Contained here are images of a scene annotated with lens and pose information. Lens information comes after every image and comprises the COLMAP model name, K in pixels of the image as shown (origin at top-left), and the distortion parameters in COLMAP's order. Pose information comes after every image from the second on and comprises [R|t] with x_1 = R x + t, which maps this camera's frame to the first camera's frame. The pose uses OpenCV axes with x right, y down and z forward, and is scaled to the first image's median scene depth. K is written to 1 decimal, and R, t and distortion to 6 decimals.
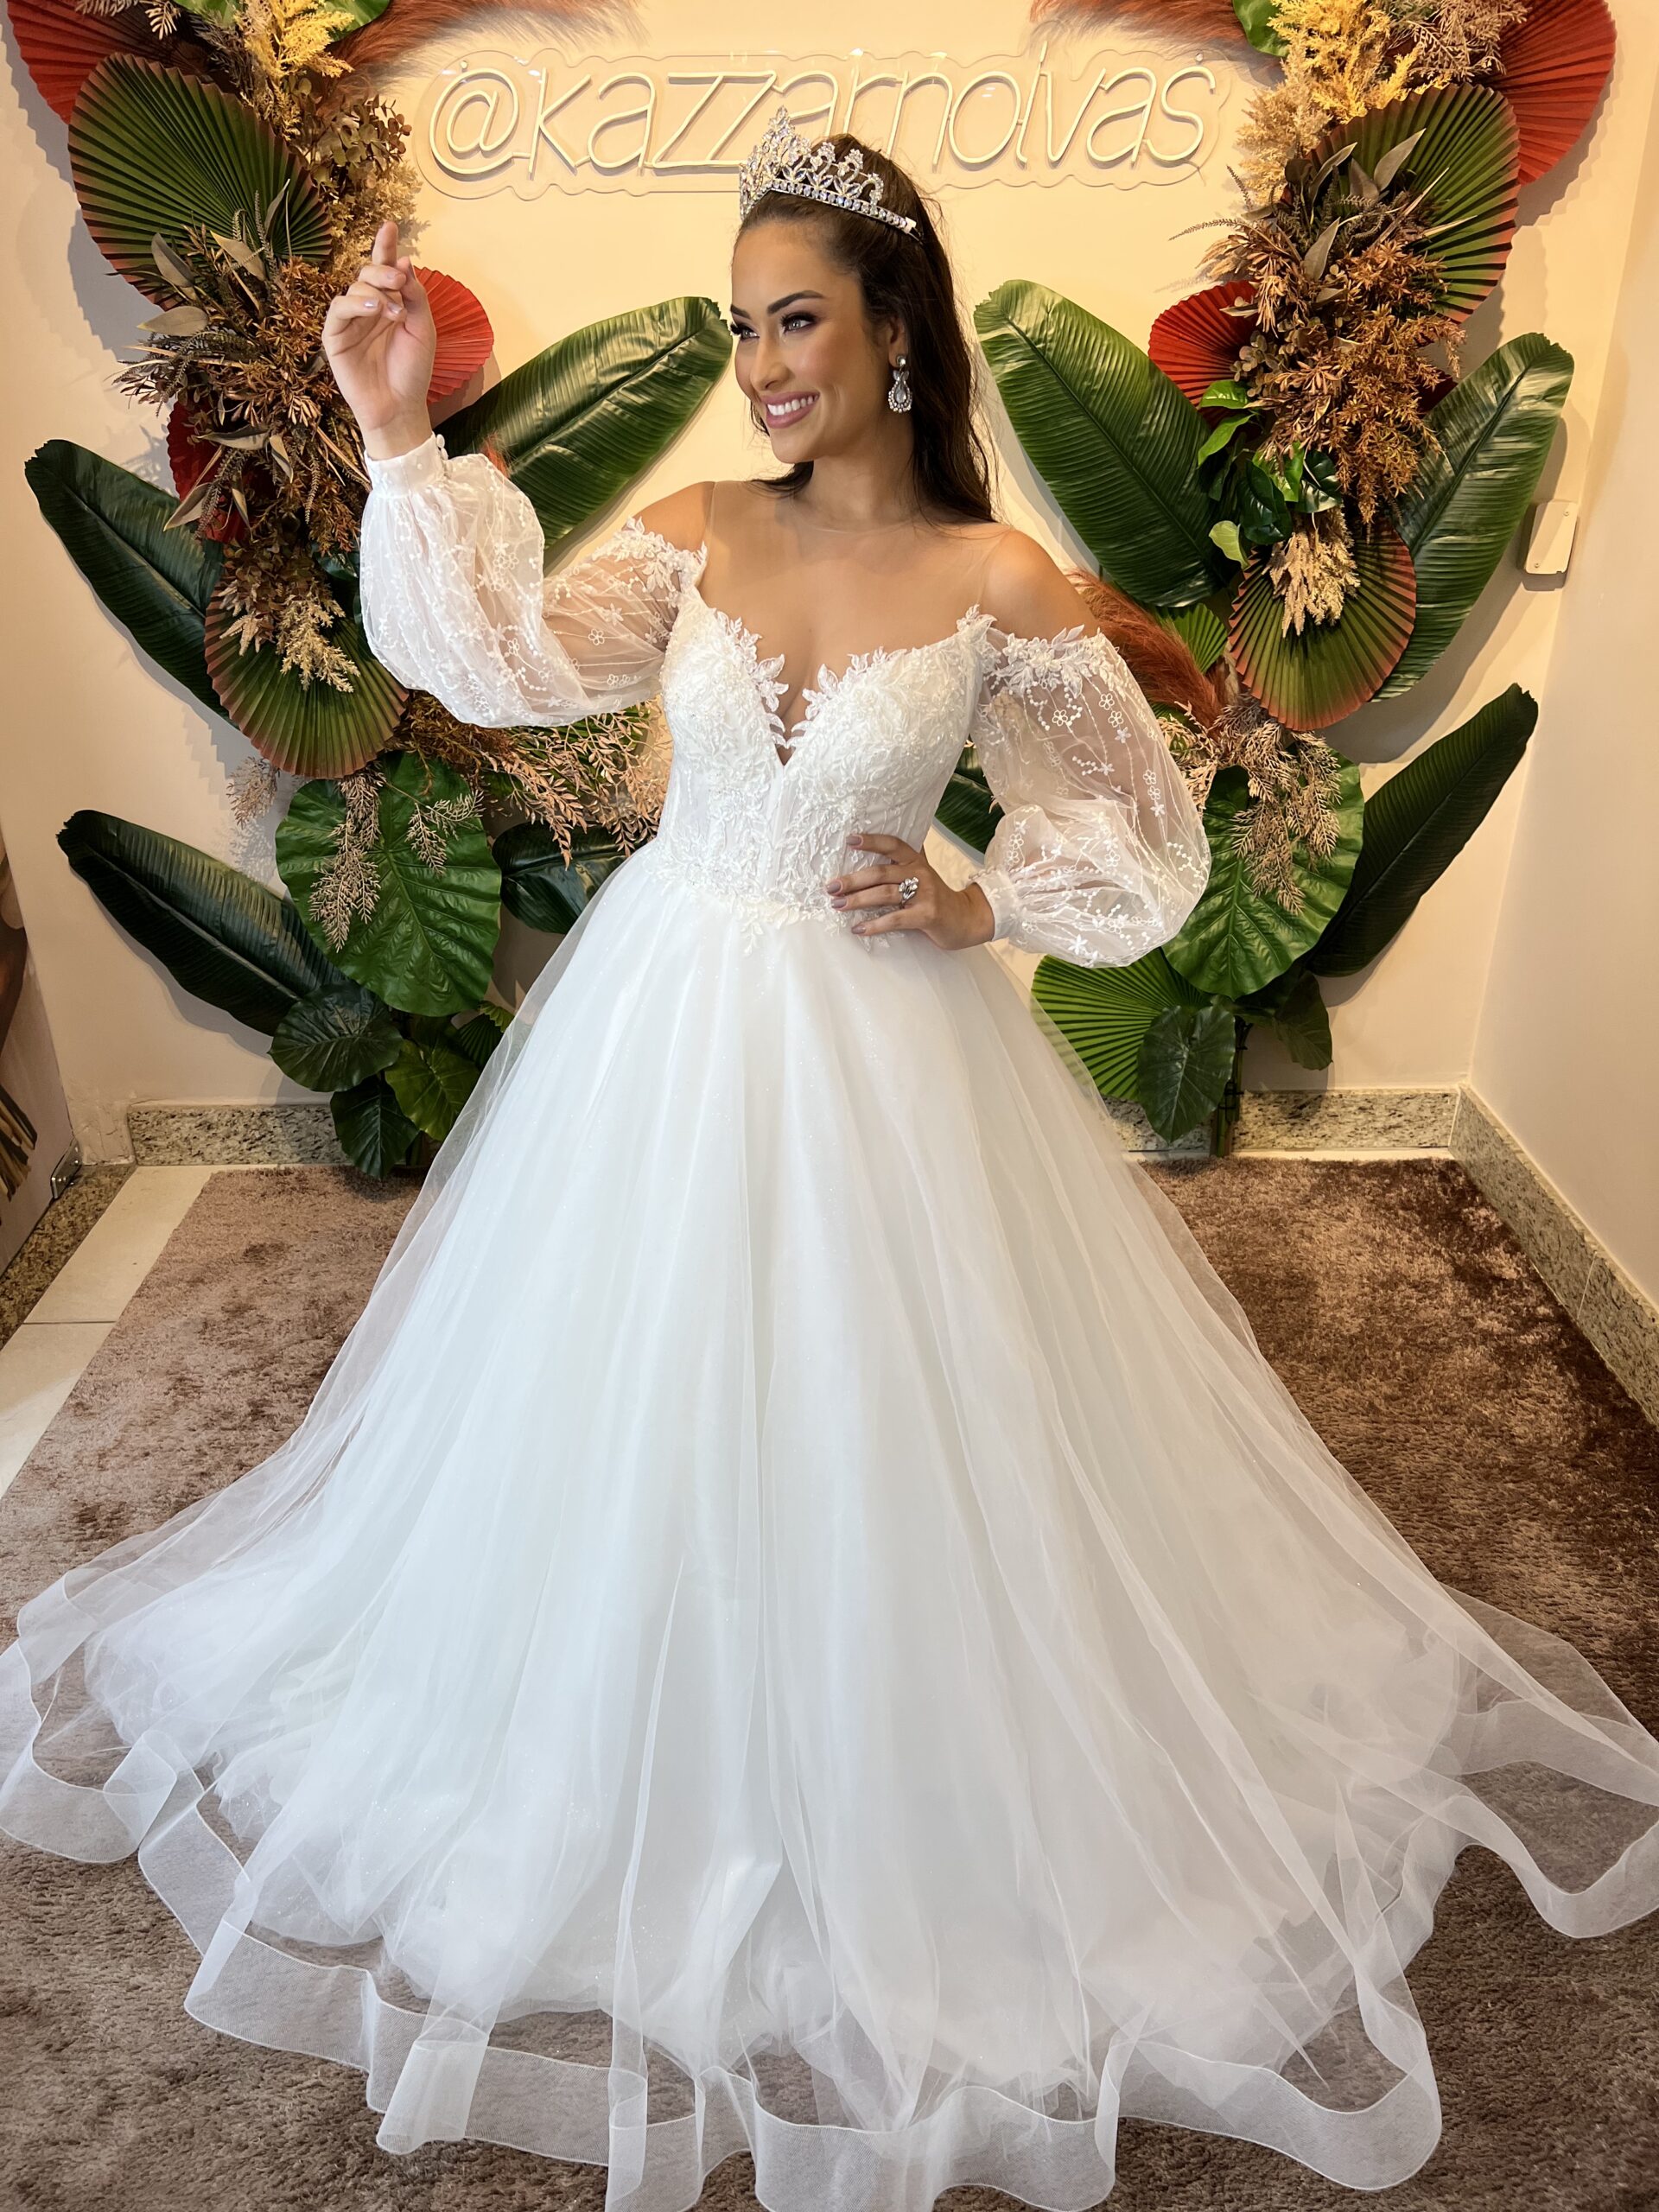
lens RADIAL K [[1655.1, 0, 828.2], [0, 1655.1, 1109.1], [0, 0, 1]] dist [0.034349, -0.044931]
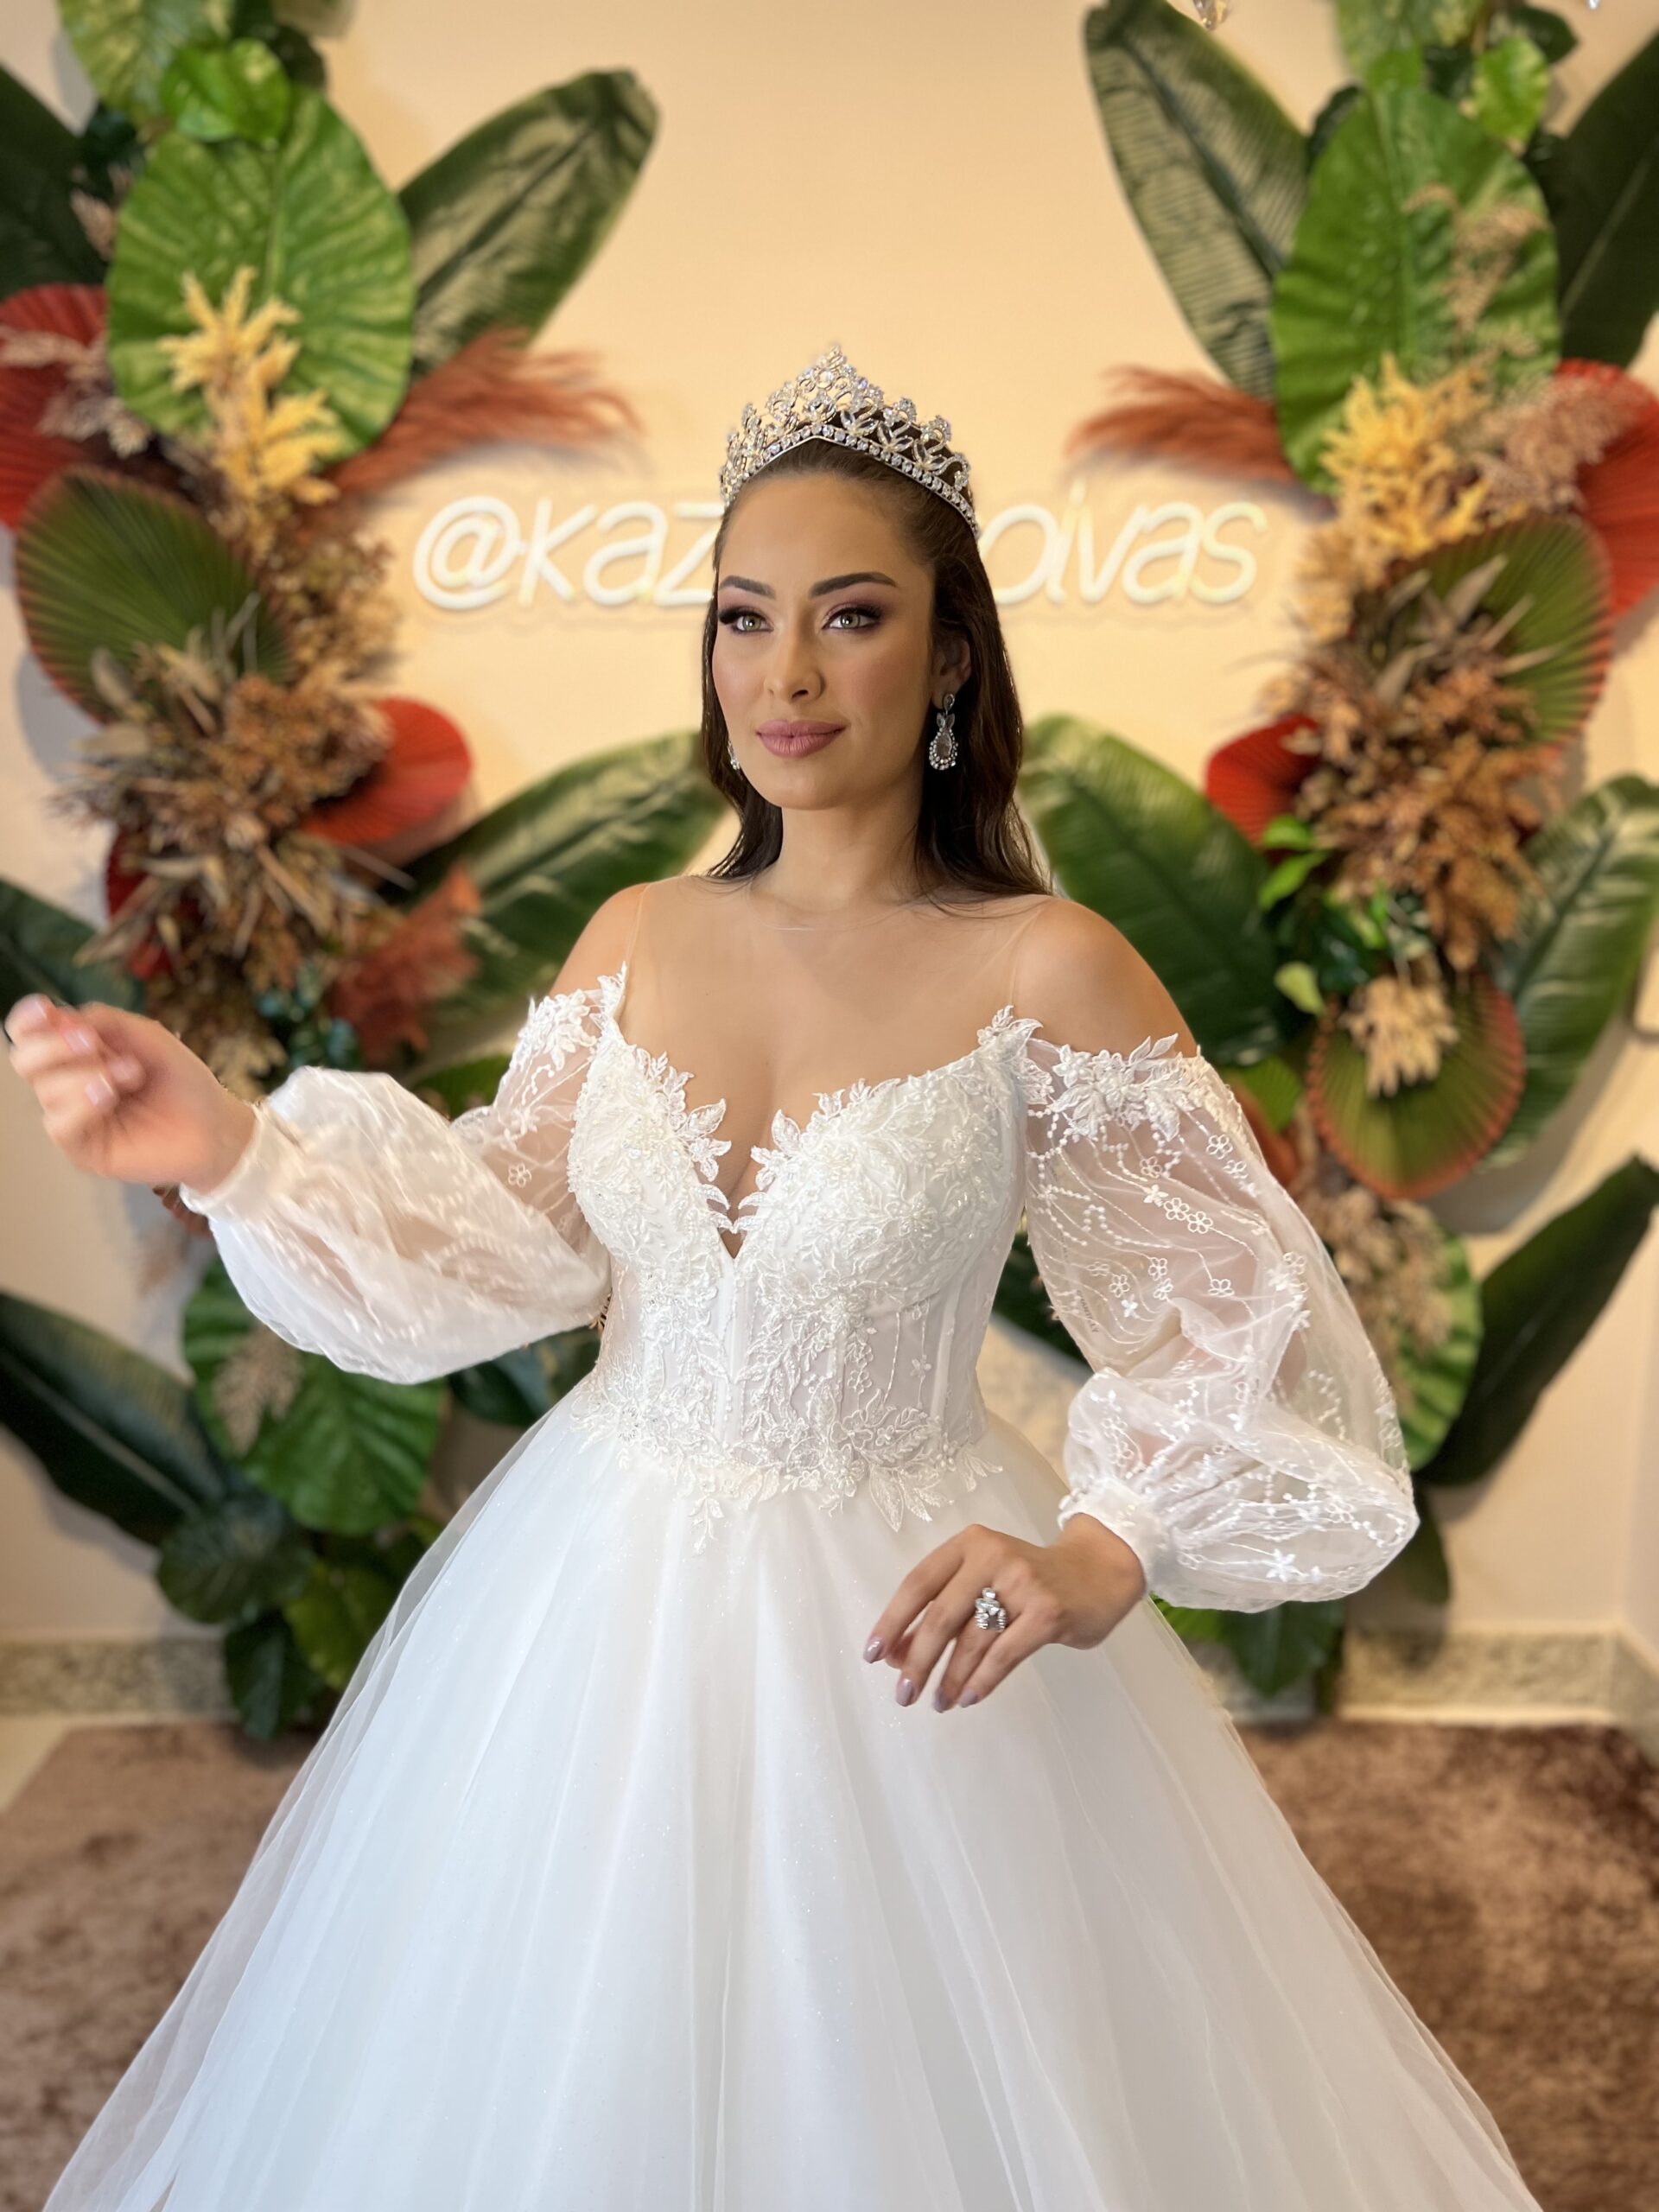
lens RADIAL K [[1651.9, 0, 828.7], [0, 1651.9, 1120.5], [0, 0, 1]] dist [0.035274, -0.046904]
pose [[0.999962, 0.008715, -0.000595, -0.006992], [-0.008559, 0.963966, -0.265887, -0.040866], [-0.001743, 0.265882, 0.964004, 0.181115]]
